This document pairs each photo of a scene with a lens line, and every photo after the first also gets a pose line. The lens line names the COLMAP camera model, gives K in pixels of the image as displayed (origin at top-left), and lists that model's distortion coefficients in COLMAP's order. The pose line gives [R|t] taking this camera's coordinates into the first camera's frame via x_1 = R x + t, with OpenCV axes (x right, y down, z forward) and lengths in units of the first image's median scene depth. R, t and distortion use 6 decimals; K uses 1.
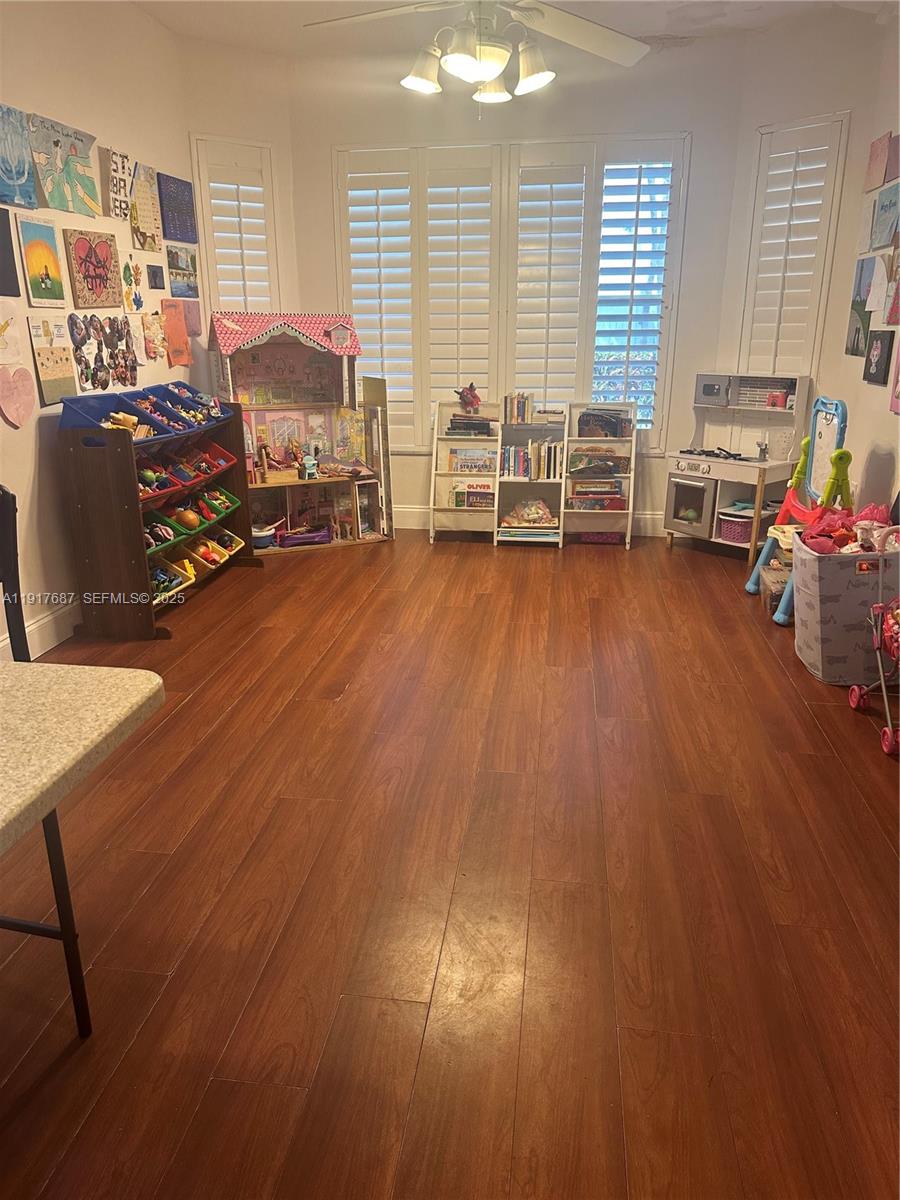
lens RADIAL K [[837.0, 0, 450.0], [0, 837.0, 600.0], [0, 0, 1]] dist [0.102746, -0.133855]
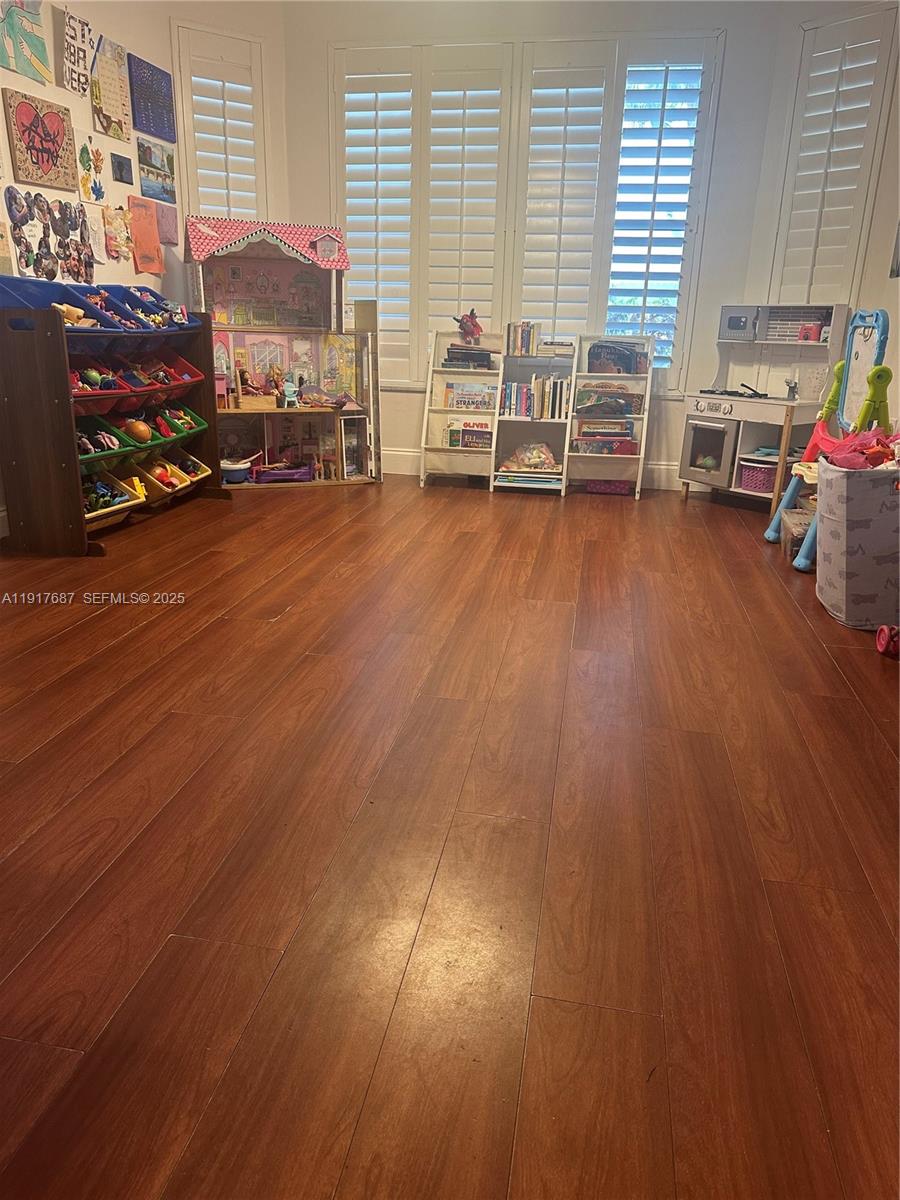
lens RADIAL K [[844.7, 0, 450.0], [0, 844.7, 600.0], [0, 0, 1]] dist [0.076310, -0.108958]
pose [[0.998695, 0.042080, -0.028932, 0.045205], [-0.041937, 0.999105, 0.005526, 0.055026], [0.029139, -0.004305, 0.999566, 0.091168]]
